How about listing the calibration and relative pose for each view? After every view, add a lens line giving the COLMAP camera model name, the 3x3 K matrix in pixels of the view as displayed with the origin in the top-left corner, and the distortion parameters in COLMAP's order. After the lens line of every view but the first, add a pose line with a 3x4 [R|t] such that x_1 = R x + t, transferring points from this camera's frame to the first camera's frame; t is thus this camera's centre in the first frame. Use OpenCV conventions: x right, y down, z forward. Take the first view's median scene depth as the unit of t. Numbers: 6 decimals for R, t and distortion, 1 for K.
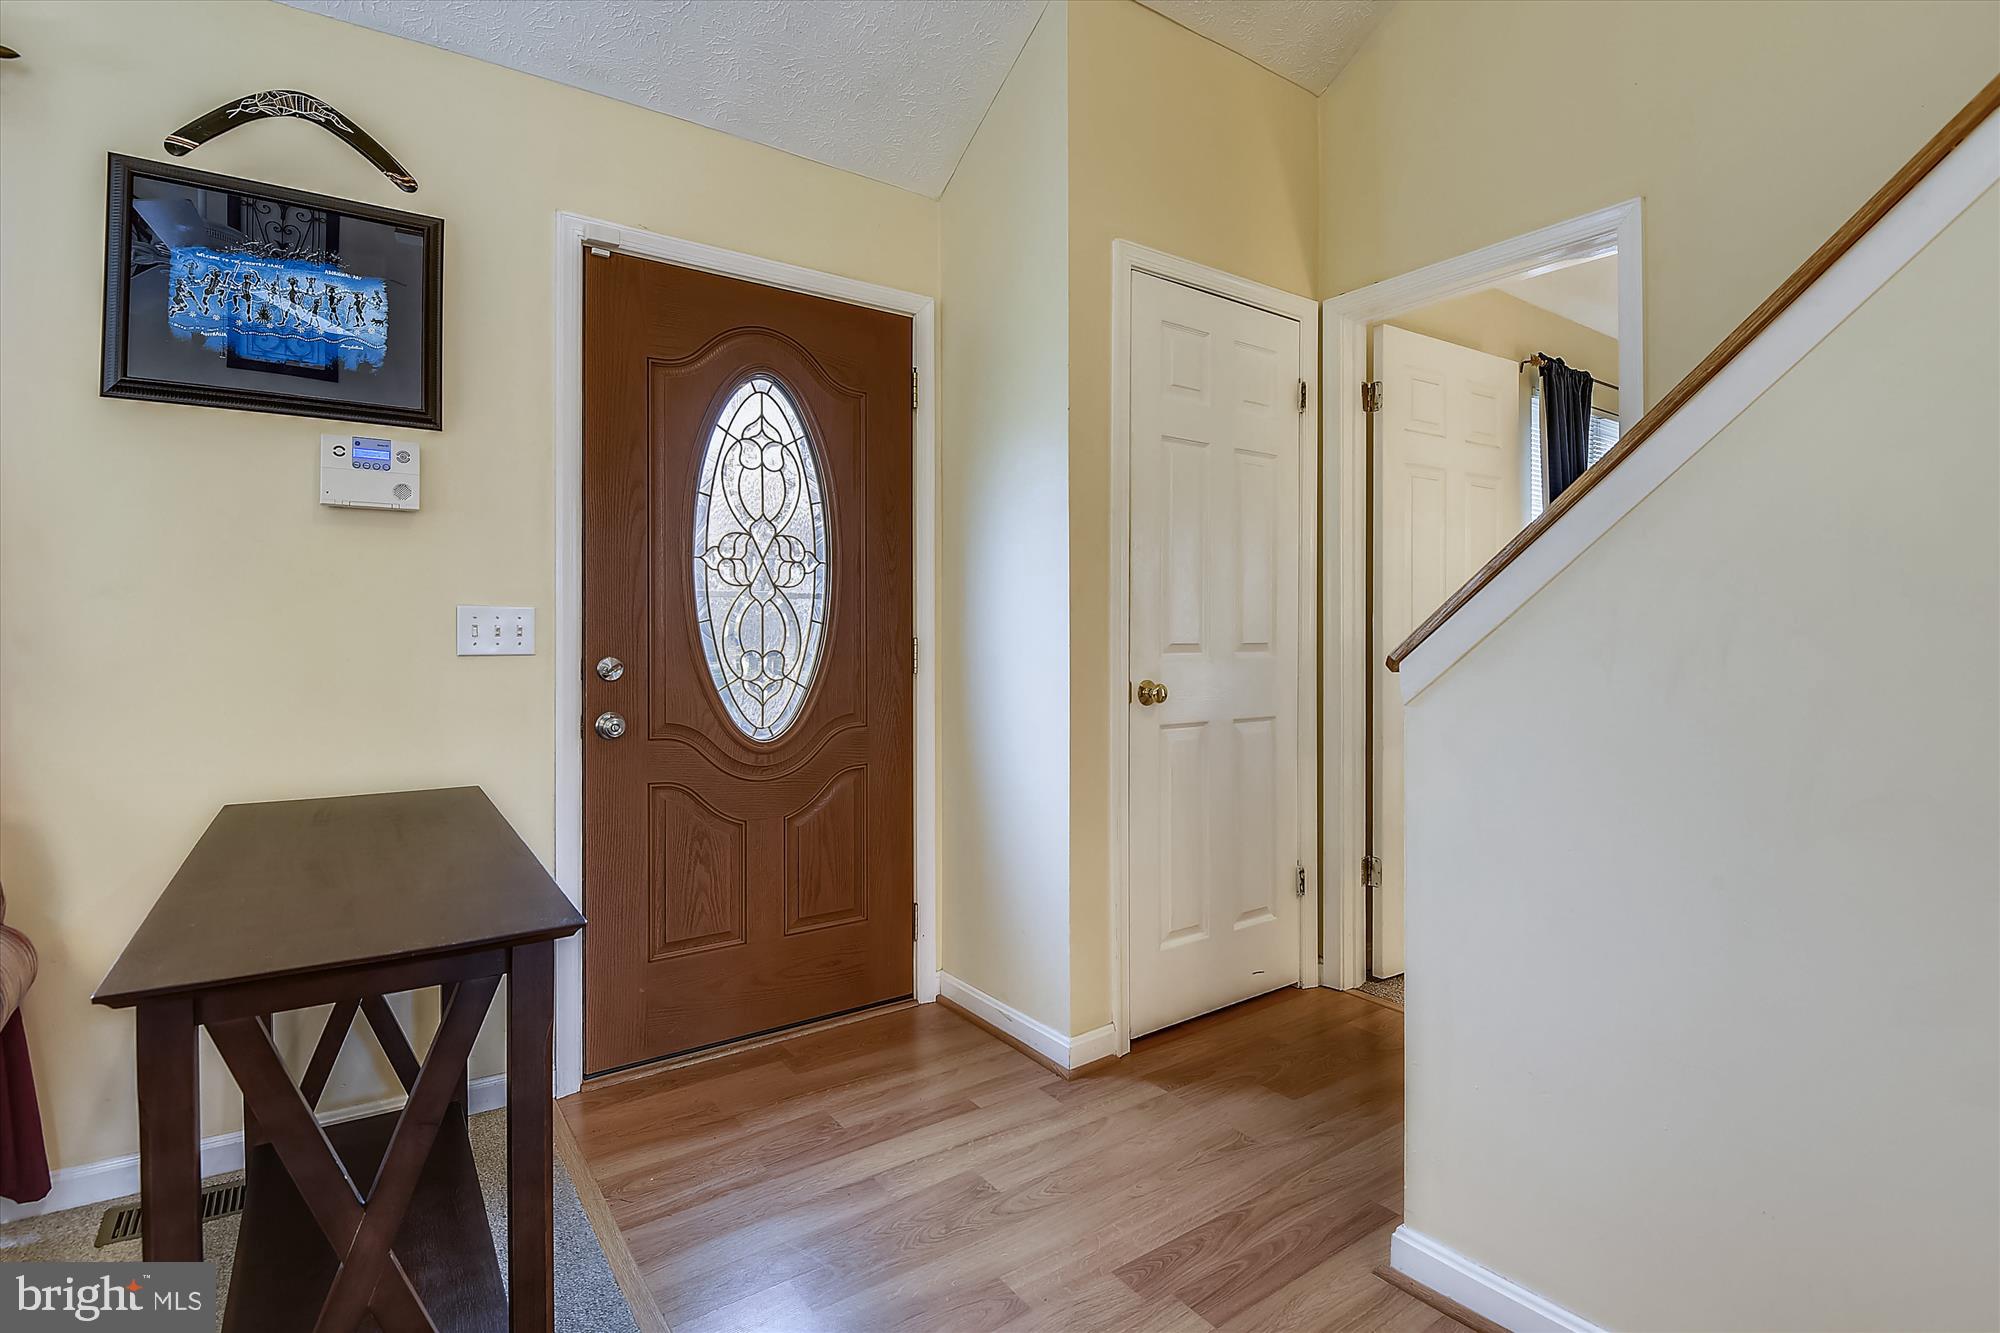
lens RADIAL K [[938.4, 0, 999.4], [0, 938.4, 632.4], [0, 0, 1]] dist [0.003514, -0.022251]
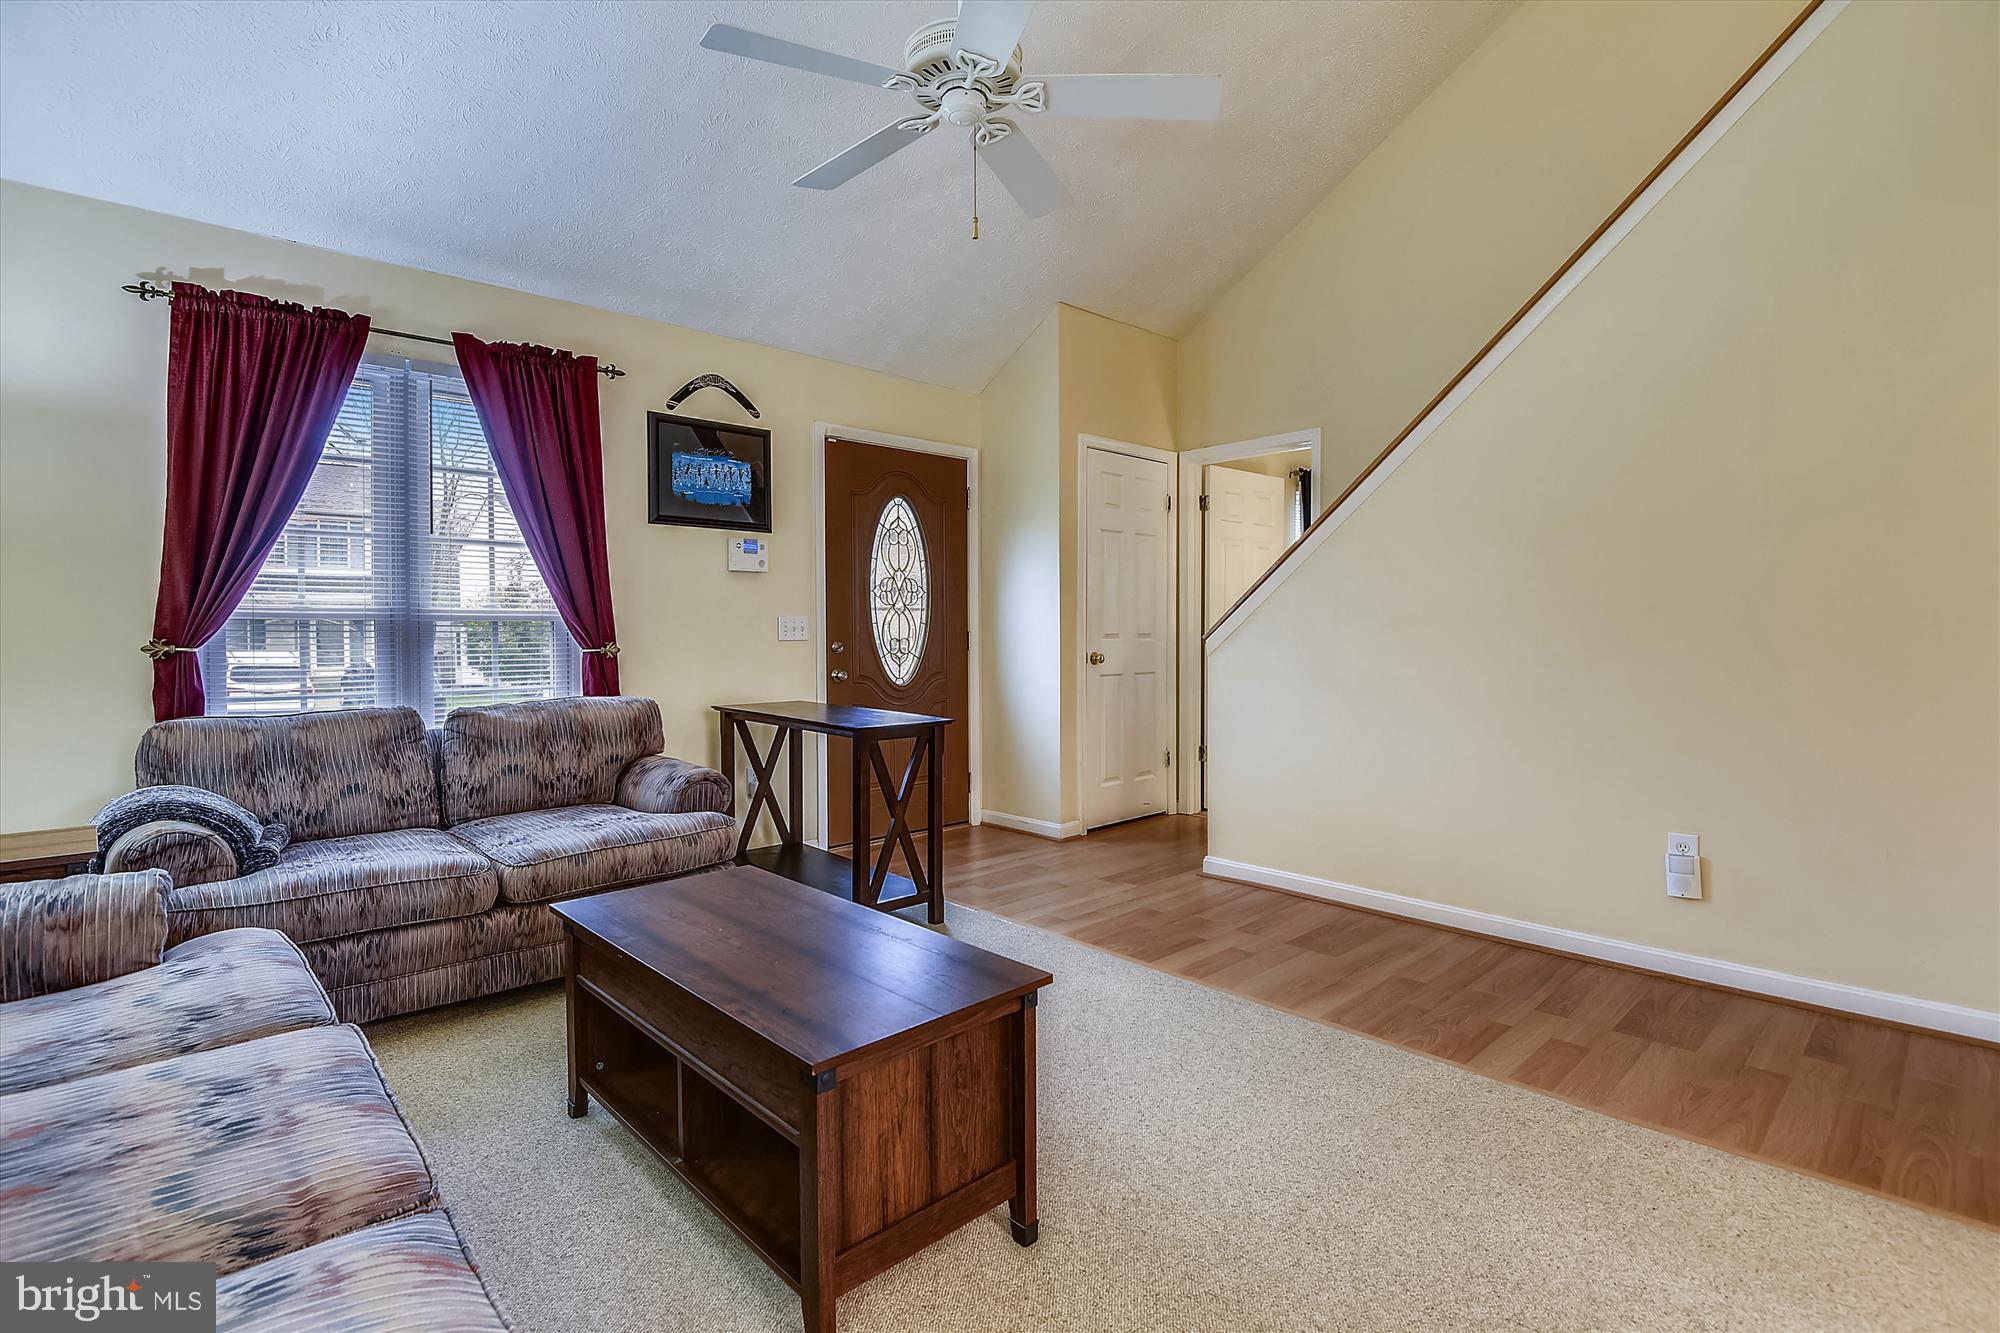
lens RADIAL K [[938.4, 0, 999.4], [0, 938.4, 632.4], [0, 0, 1]] dist [0.003514, -0.022251]
pose [[0.990919, -0.001667, 0.134453, -0.308529], [0.000481, 0.999961, 0.008854, -0.009304], [-0.134463, -0.008709, 0.990880, -0.947397]]
